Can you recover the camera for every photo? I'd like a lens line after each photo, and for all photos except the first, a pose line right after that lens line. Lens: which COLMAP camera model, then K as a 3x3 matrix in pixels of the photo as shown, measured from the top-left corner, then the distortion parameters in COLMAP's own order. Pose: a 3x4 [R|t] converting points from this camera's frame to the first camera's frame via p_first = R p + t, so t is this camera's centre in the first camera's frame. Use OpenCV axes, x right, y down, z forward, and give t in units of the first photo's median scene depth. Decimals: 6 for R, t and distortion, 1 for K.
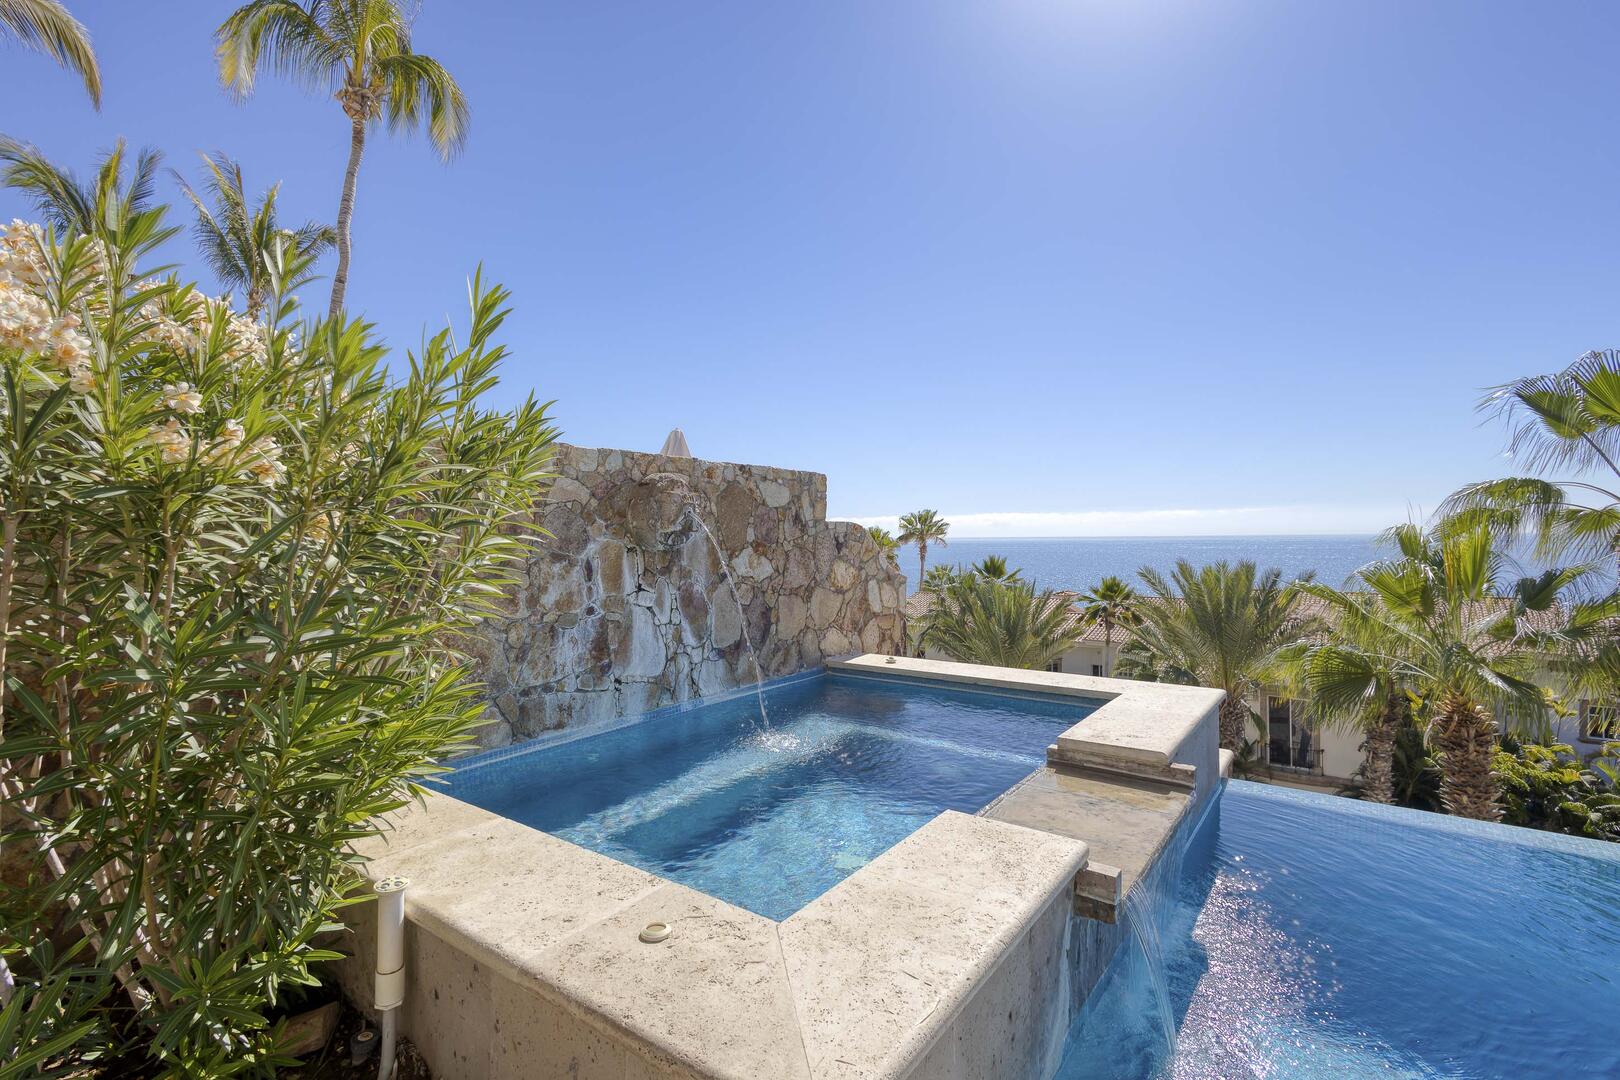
lens RADIAL K [[736.8, 0, 815.9], [0, 736.8, 525.5], [0, 0, 1]] dist [0.012033, -0.000586]
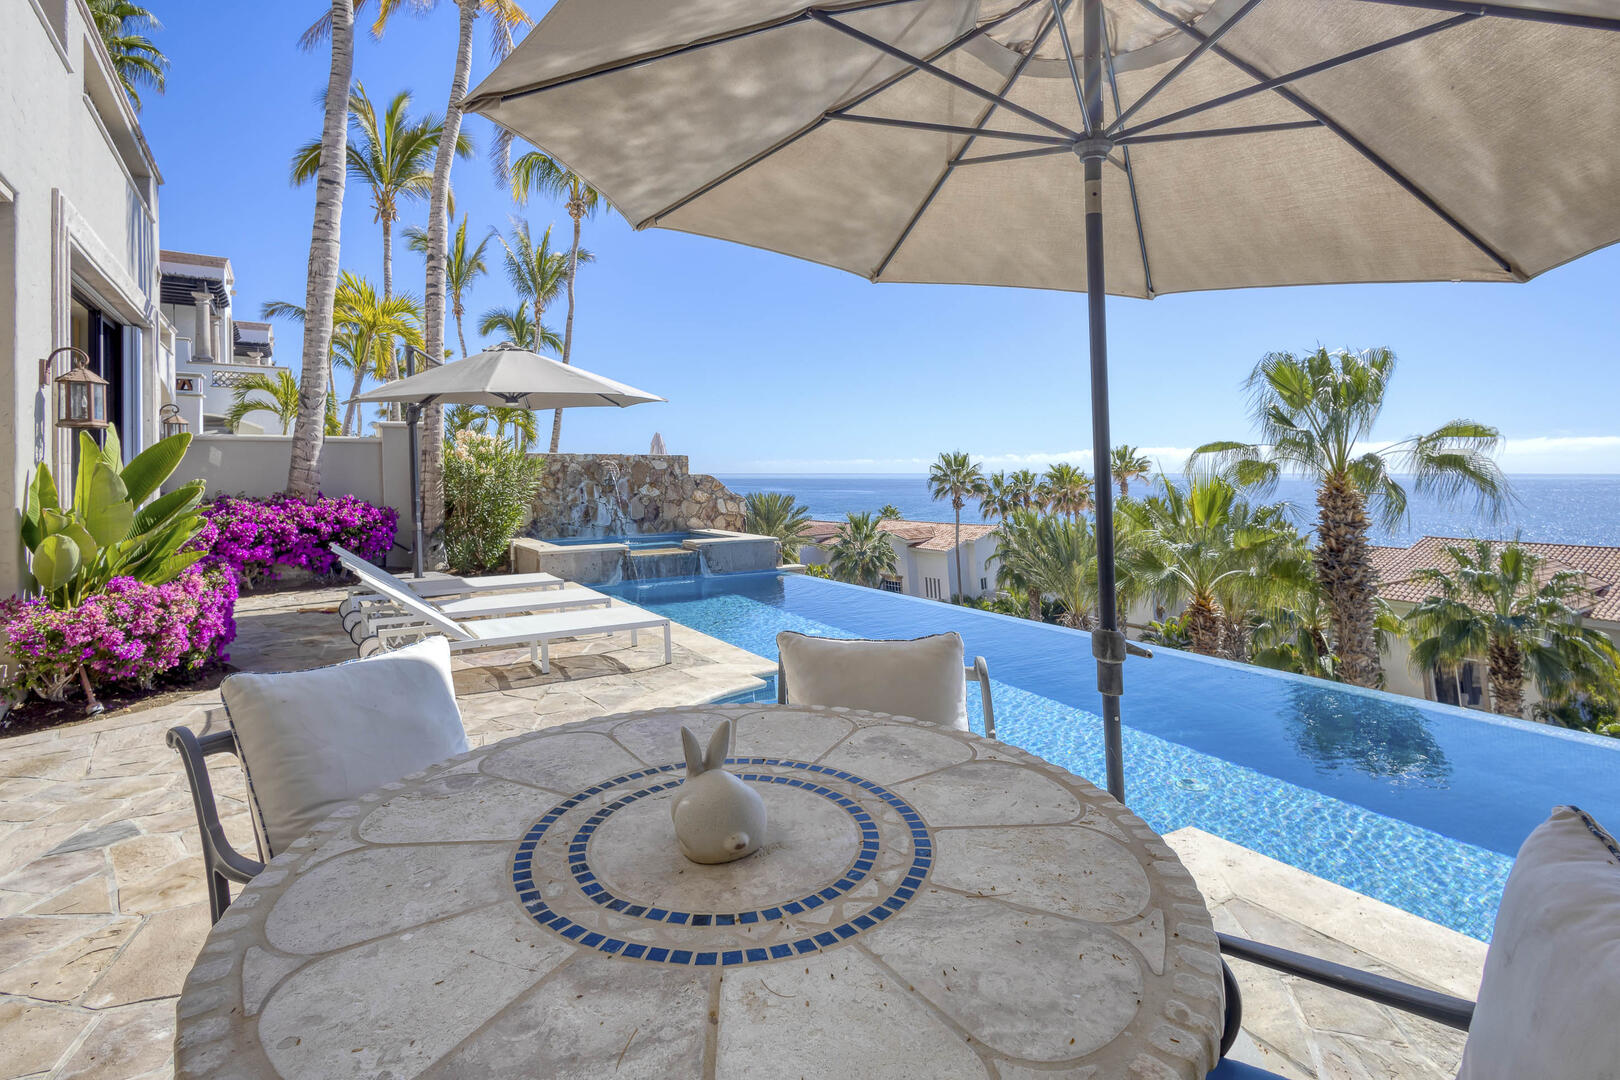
lens RADIAL K [[800.9, 0, 752.3], [0, 800.9, 463.4], [0, 0, 1]] dist [0.015282, -0.000202]
pose [[0.921598, 0.005796, -0.388103, 1.285737], [-0.002603, 0.999958, 0.008751, -0.068349], [0.388137, -0.007055, 0.921575, -1.453159]]
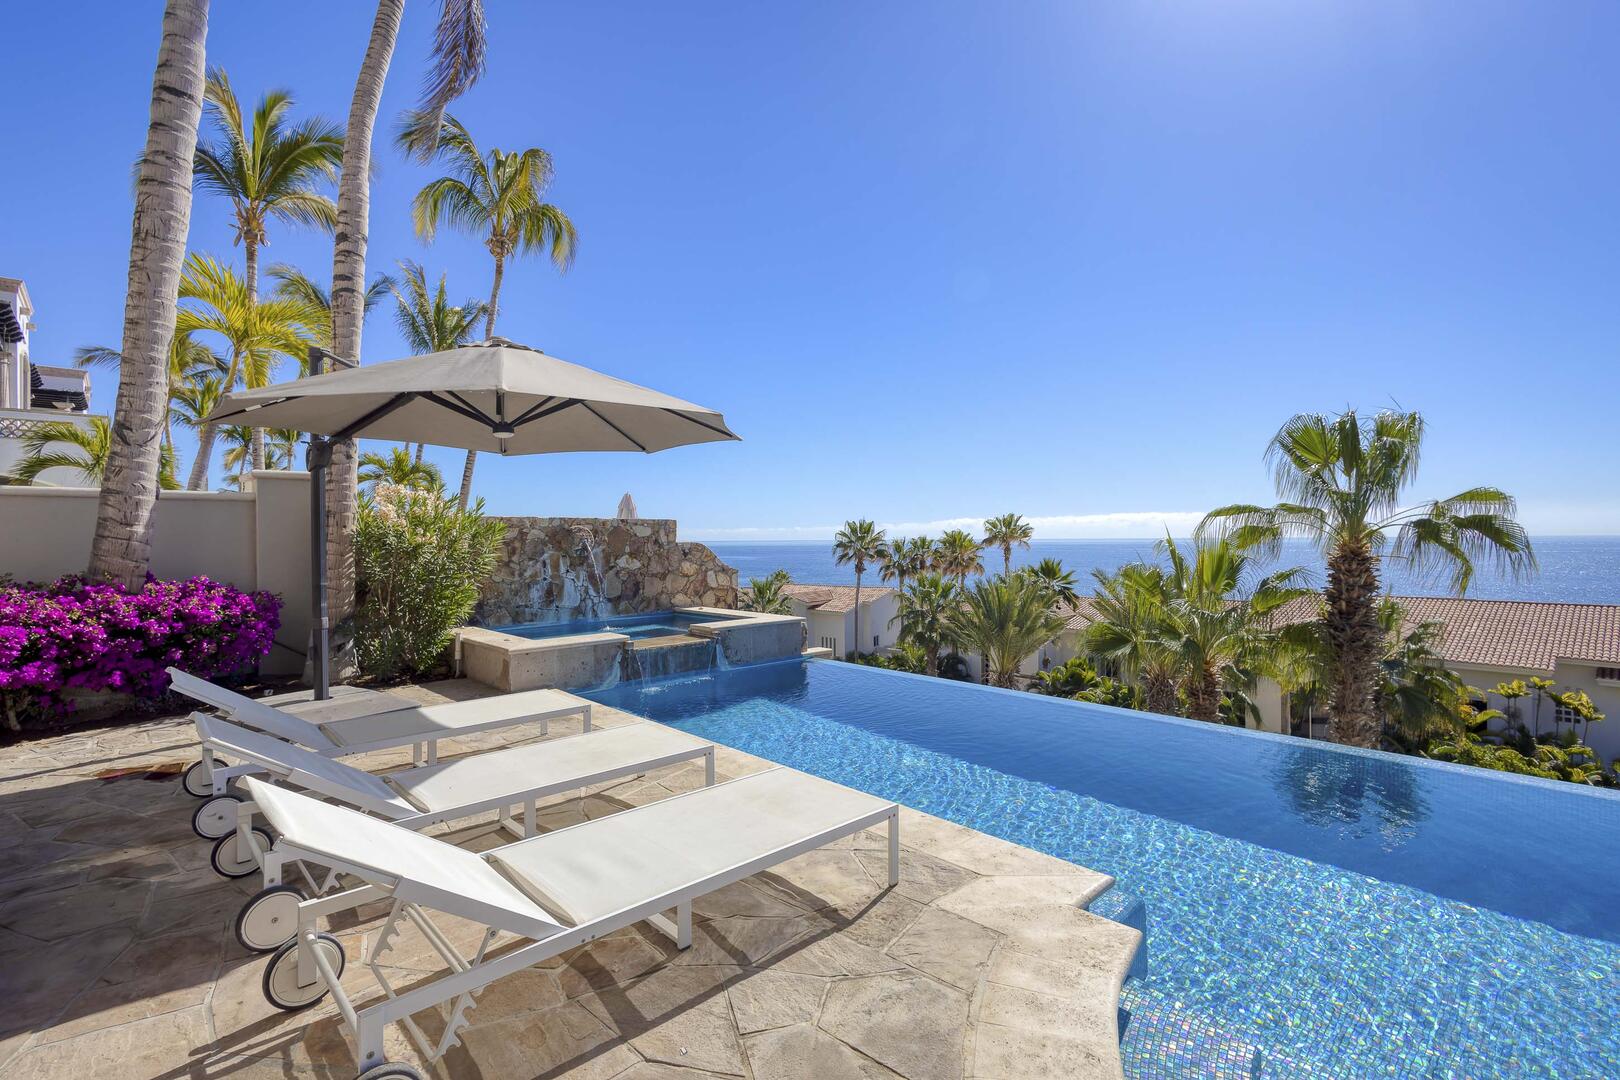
lens RADIAL K [[748.3, 0, 834.1], [0, 748.3, 513.0], [0, 0, 1]] dist [0.011348, -0.003263]
pose [[0.987845, -0.001525, -0.155434, 0.803855], [-0.001024, 0.999866, -0.016320, -0.055754], [0.155438, 0.016281, 0.987711, -1.061130]]
